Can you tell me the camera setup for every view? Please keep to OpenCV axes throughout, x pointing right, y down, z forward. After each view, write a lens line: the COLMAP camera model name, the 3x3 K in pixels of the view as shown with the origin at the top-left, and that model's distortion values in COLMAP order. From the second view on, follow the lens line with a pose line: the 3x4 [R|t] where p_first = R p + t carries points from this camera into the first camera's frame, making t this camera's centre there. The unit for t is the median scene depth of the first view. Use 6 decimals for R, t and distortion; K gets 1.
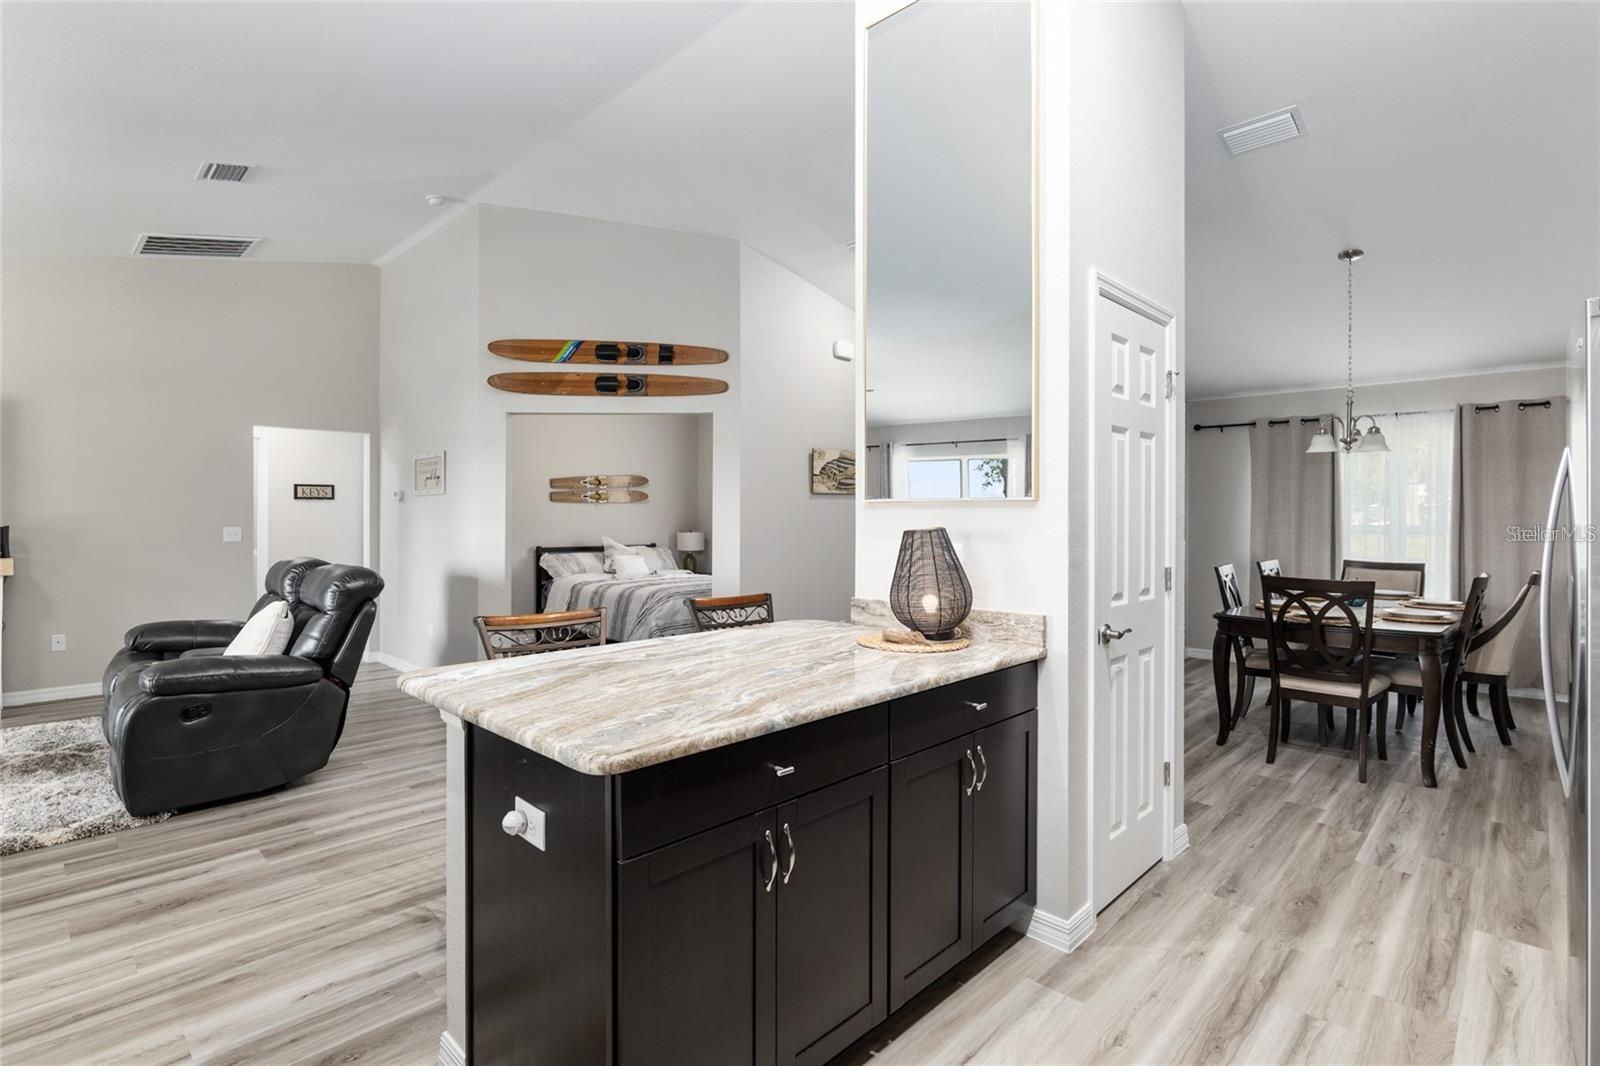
lens RADIAL K [[791.9, 0, 780.8], [0, 791.9, 507.6], [0, 0, 1]] dist [-0.011712, 0.004350]
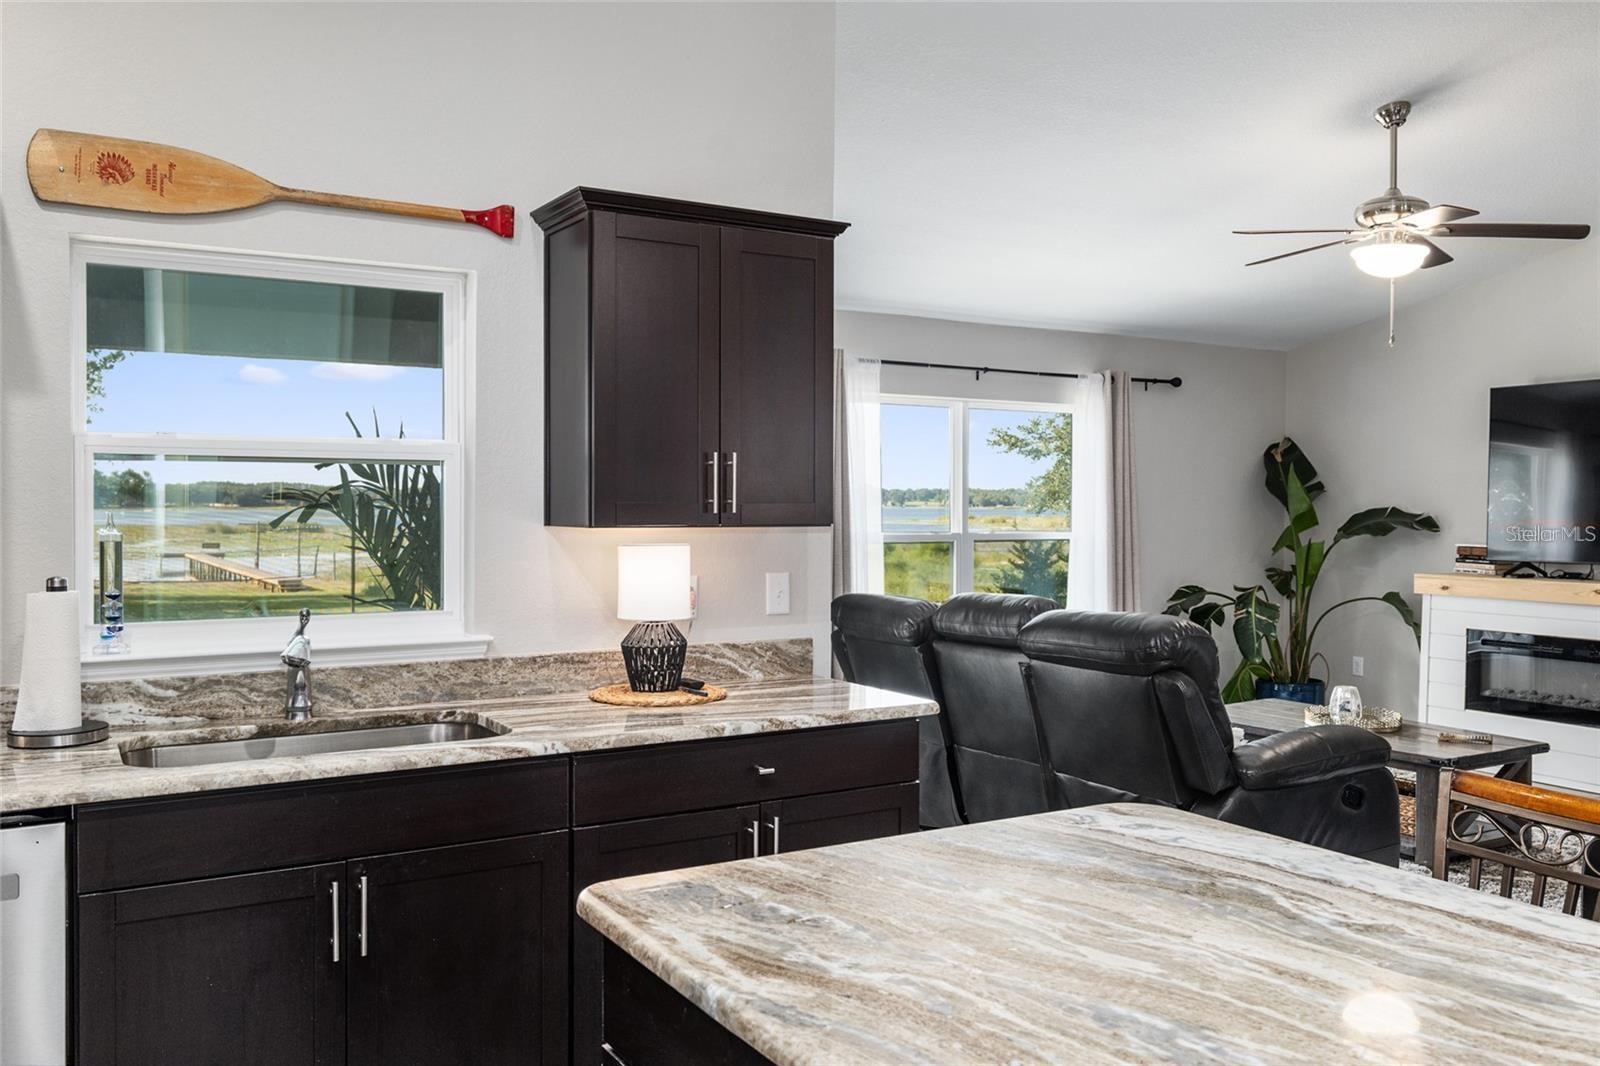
lens RADIAL K [[1281.0, 0, 797.1], [0, 1281.0, 523.2], [0, 0, 1]] dist [-0.001517, 0.000974]
pose [[-0.233667, 0.005759, -0.972300, 0.155004], [0.003106, 0.999982, 0.005176, -0.006195], [0.972312, -0.001811, -0.233681, 0.251780]]
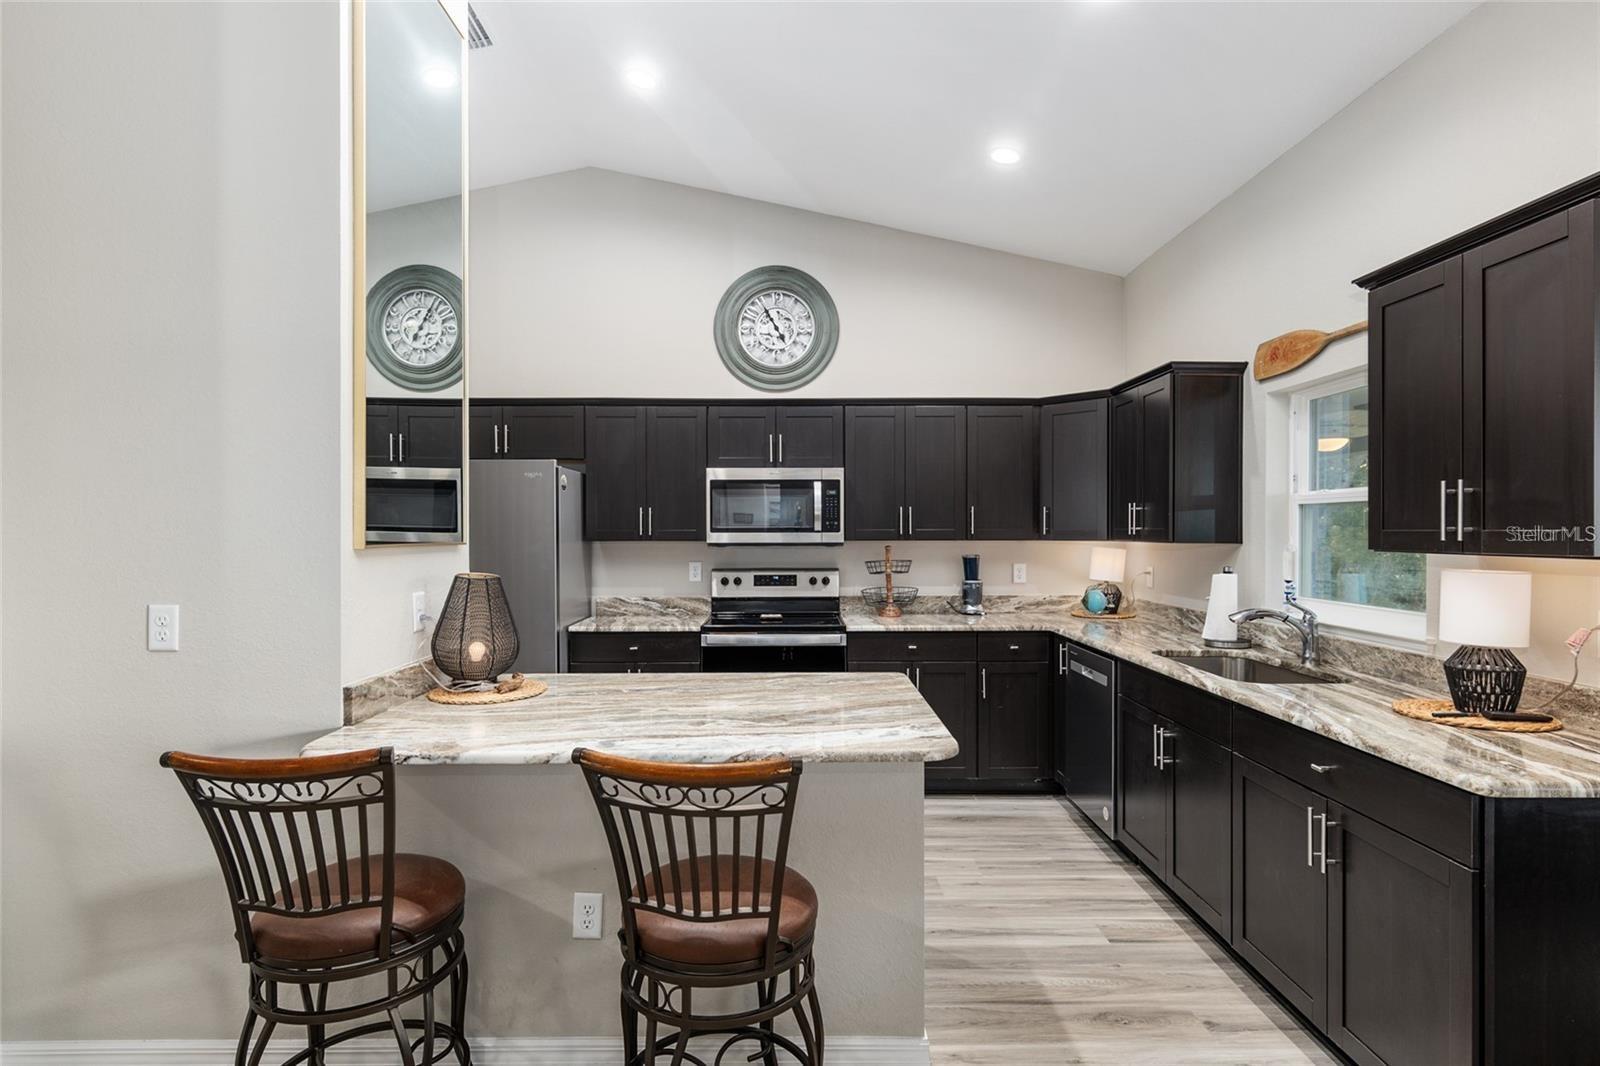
lens RADIAL K [[811.6, 0, 803.2], [0, 811.6, 540.2], [0, 0, 1]] dist [-0.008978, 0.001351]
pose [[-0.725790, -0.016407, 0.687720, -0.250556], [-0.010206, 0.999862, 0.013083, -0.008729], [-0.687840, 0.002477, -0.725858, 0.457874]]
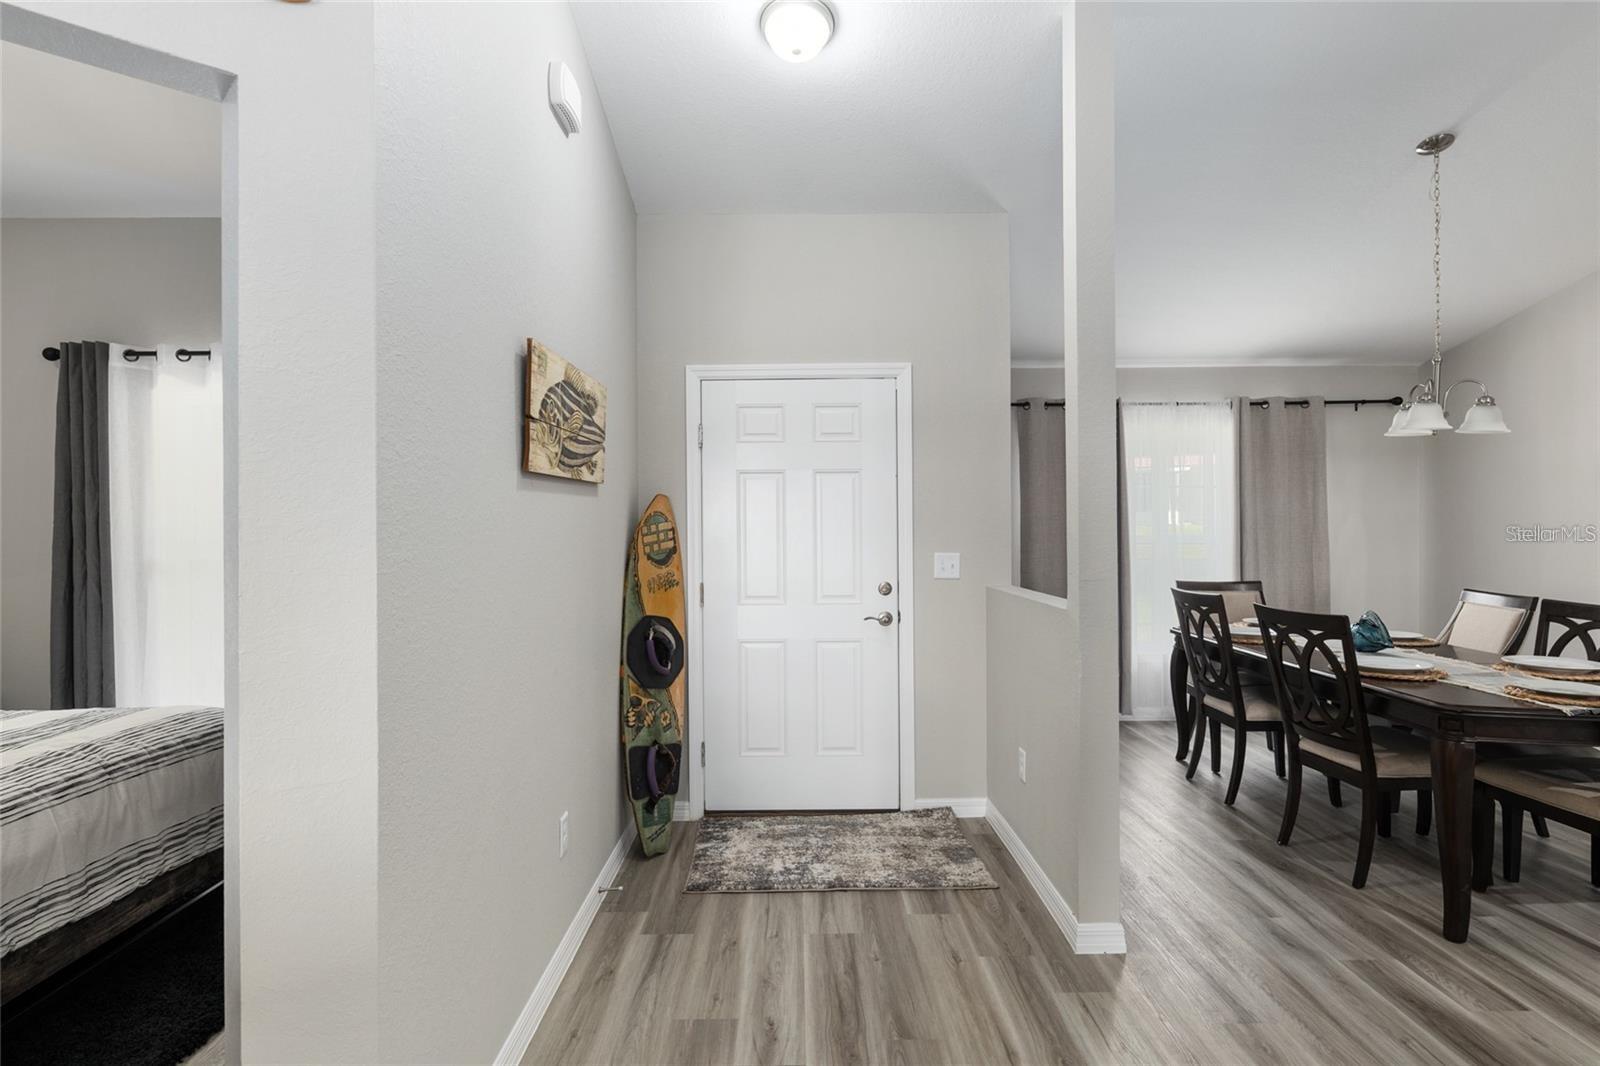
lens RADIAL K [[811.6, 0, 803.0], [0, 811.6, 511.4], [0, 0, 1]] dist [-0.008978, 0.001351]
pose [[0.691425, 0.000822, 0.722448, -0.095009], [0.003388, 0.999985, -0.004381, -0.000260], [-0.722440, 0.005477, 0.691412, 0.513867]]
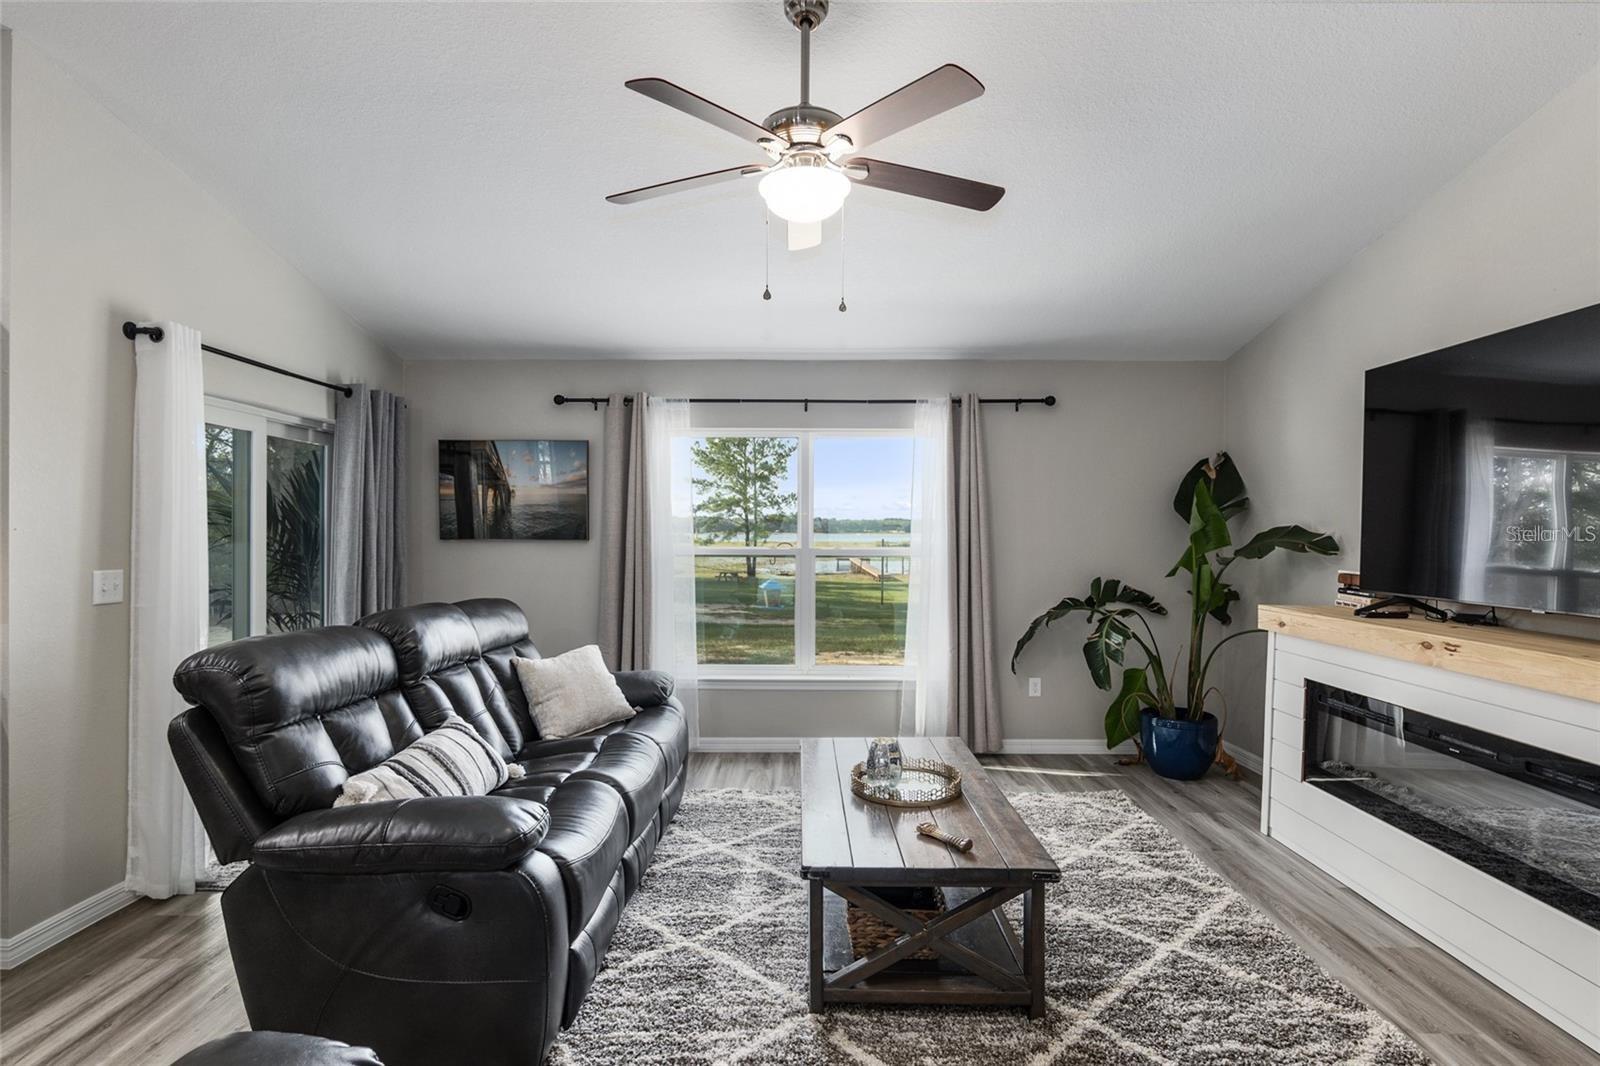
lens RADIAL K [[791.9, 0, 799.6], [0, 791.9, 529.2], [0, 0, 1]] dist [-0.011712, 0.004350]
pose [[-0.703618, -0.010006, -0.710508, -0.300900], [-0.002641, 0.999931, -0.011466, -0.002737], [0.710574, -0.006191, -0.703596, 0.589800]]
